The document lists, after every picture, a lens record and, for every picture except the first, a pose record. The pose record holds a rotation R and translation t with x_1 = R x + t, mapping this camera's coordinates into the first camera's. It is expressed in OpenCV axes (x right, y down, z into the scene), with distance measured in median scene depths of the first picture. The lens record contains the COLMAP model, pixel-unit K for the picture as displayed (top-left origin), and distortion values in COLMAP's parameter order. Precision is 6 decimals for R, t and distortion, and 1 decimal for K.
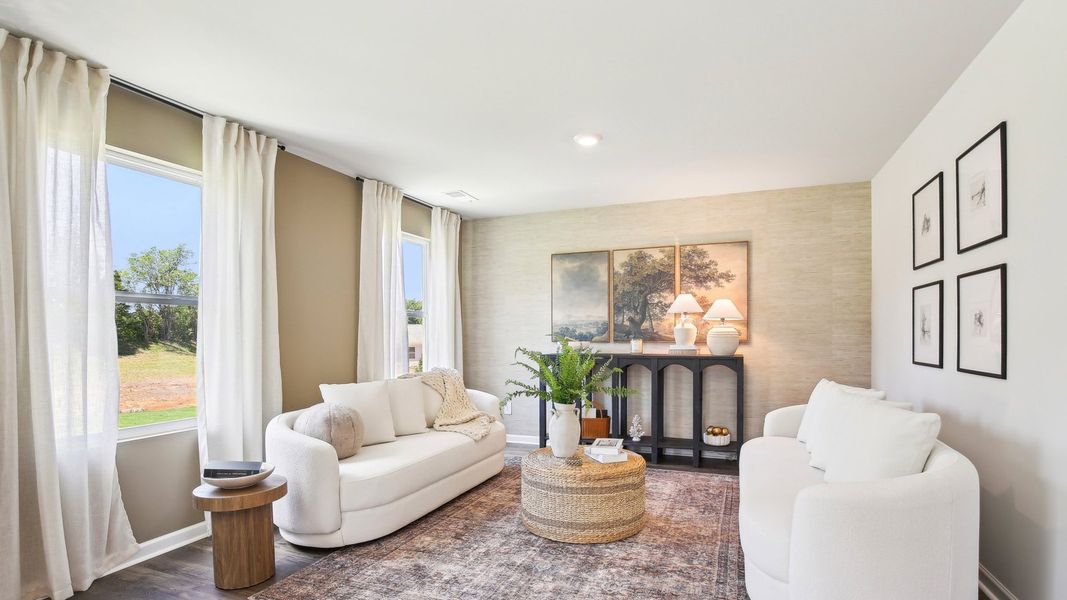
lens RADIAL K [[510.8, 0, 536.1], [0, 510.8, 340.6], [0, 0, 1]] dist [-0.033813, 0.000510]
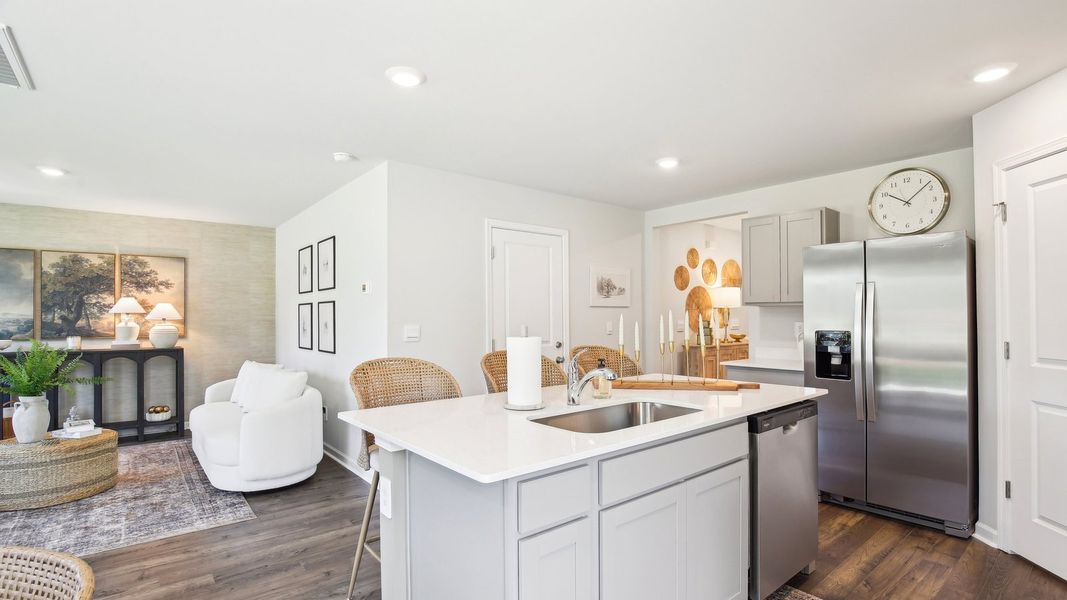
lens RADIAL K [[503.6, 0, 531.7], [0, 503.6, 312.5], [0, 0, 1]] dist [-0.035404, 0.007169]
pose [[0.483810, 0.011589, 0.875096, -0.252864], [0.012170, 0.999727, -0.019967, -0.021899], [-0.875088, 0.020310, 0.483537, -0.369863]]
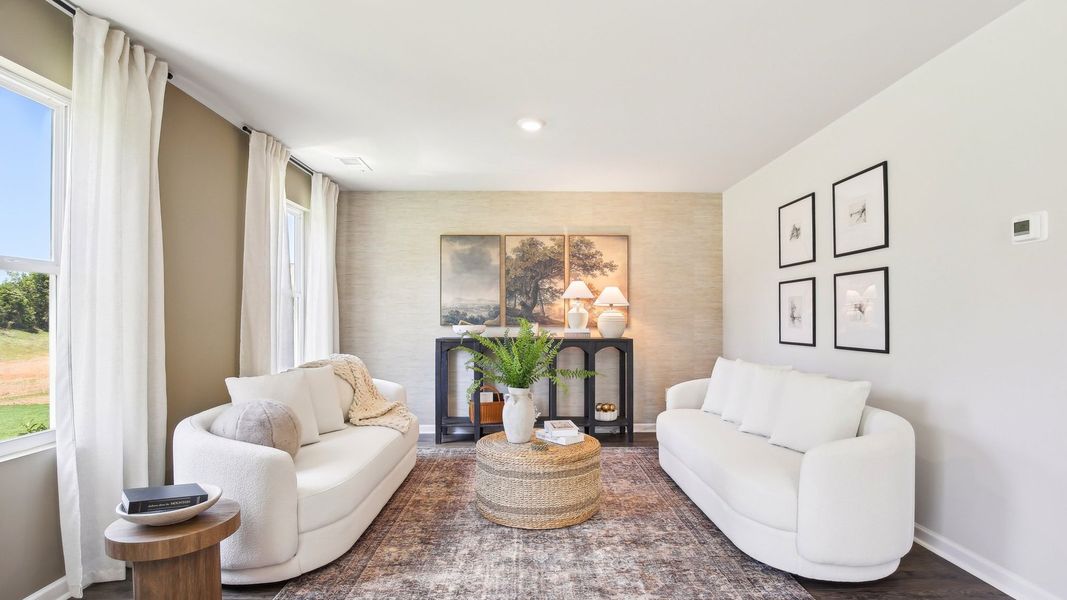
lens RADIAL K [[503.6, 0, 531.7], [0, 503.6, 312.5], [0, 0, 1]] dist [-0.035404, 0.007169]
pose [[0.921647, 0.011433, 0.387862, -0.204889], [-0.001995, 0.999692, -0.024727, 0.001337], [-0.388025, 0.022016, 0.921386, 0.064637]]
